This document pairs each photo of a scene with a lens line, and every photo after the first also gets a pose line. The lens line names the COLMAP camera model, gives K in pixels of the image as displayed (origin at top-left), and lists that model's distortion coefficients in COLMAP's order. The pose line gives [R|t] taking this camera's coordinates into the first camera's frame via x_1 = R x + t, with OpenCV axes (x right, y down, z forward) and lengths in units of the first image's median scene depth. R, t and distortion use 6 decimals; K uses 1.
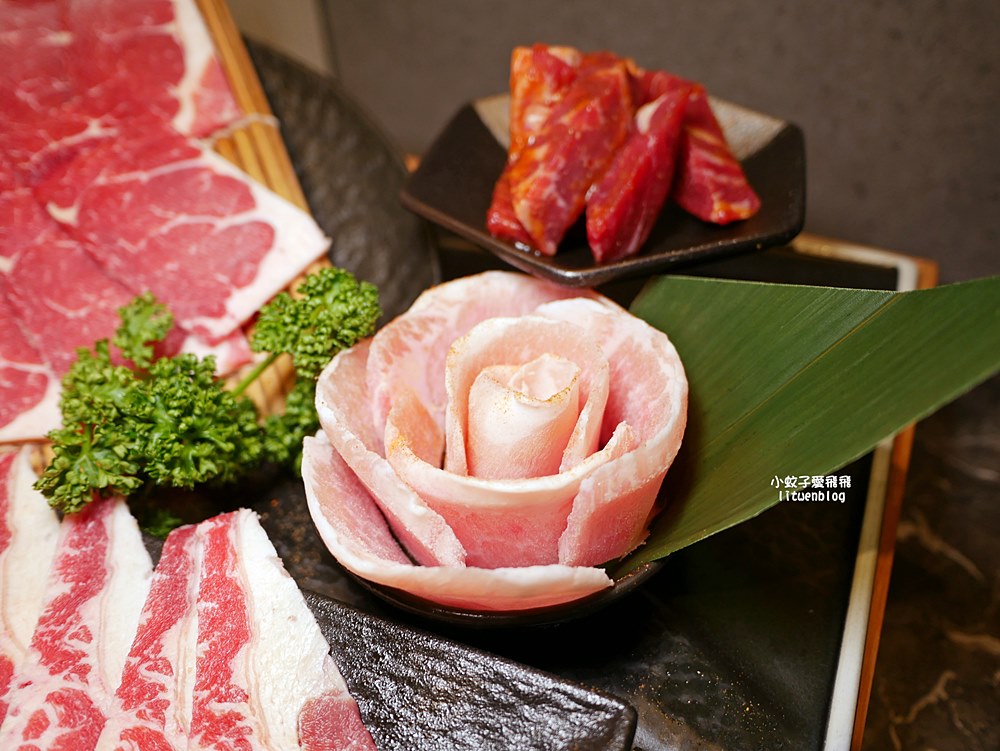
lens RADIAL K [[850.1, 0, 500.0], [0, 850.1, 375.5], [0, 0, 1]] dist [-0.068168, 0.024559]
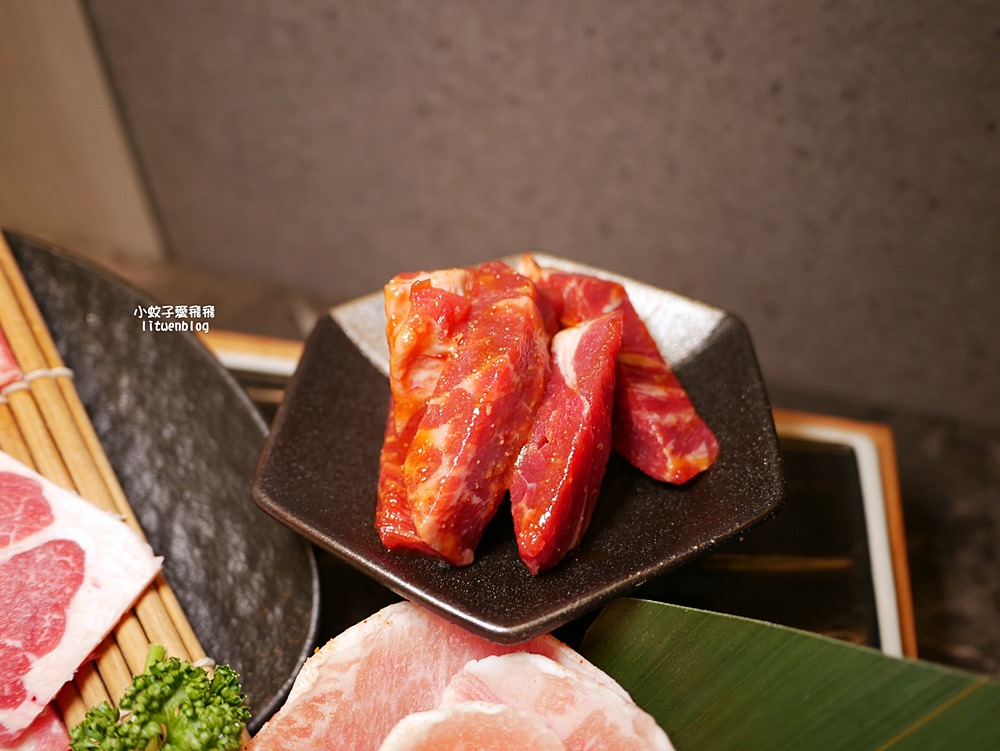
lens RADIAL K [[834.5, 0, 500.0], [0, 834.5, 405.2], [0, 0, 1]] dist [-0.049914, 0.000172]
pose [[0.981203, -0.118699, 0.152153, -0.008306], [0.116591, 0.992920, 0.022737, -0.304315], [-0.153774, -0.004570, 0.988095, 0.278570]]
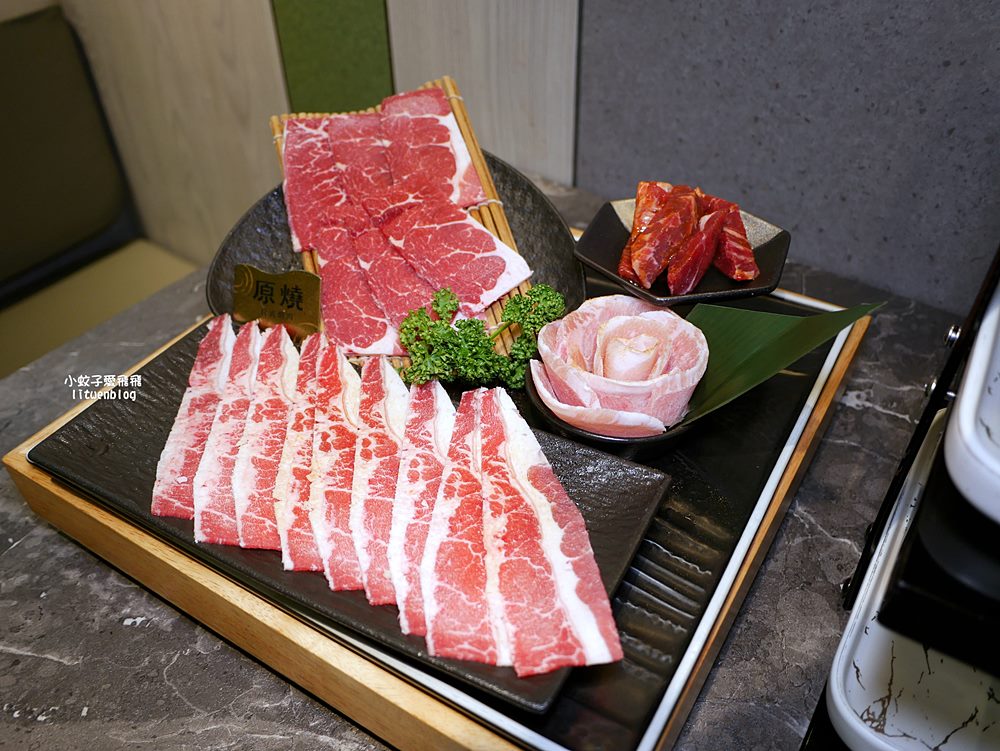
lens RADIAL K [[808.7, 0, 517.2], [0, 808.7, 400.2], [0, 0, 1]] dist [-0.085472, 0.002192]
pose [[0.993285, 0.103961, -0.050773, -0.126163], [-0.104245, 0.994547, -0.002971, 0.160466], [0.050187, 0.008244, 0.998706, -0.929593]]
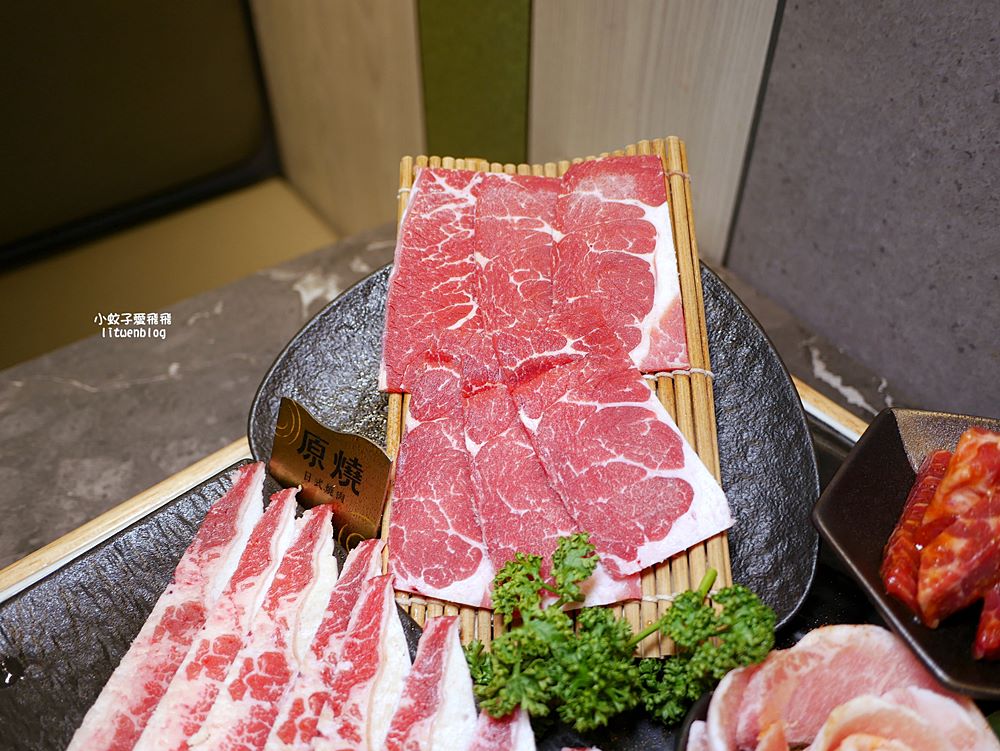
lens RADIAL K [[850.1, 0, 500.0], [0, 850.1, 375.5], [0, 0, 1]] dist [-0.068168, 0.024559]
pose [[0.907240, 0.324335, -0.267810, -0.278274], [-0.314732, 0.945862, 0.079304, -0.374650], [0.279032, 0.012340, 0.960202, -0.214482]]
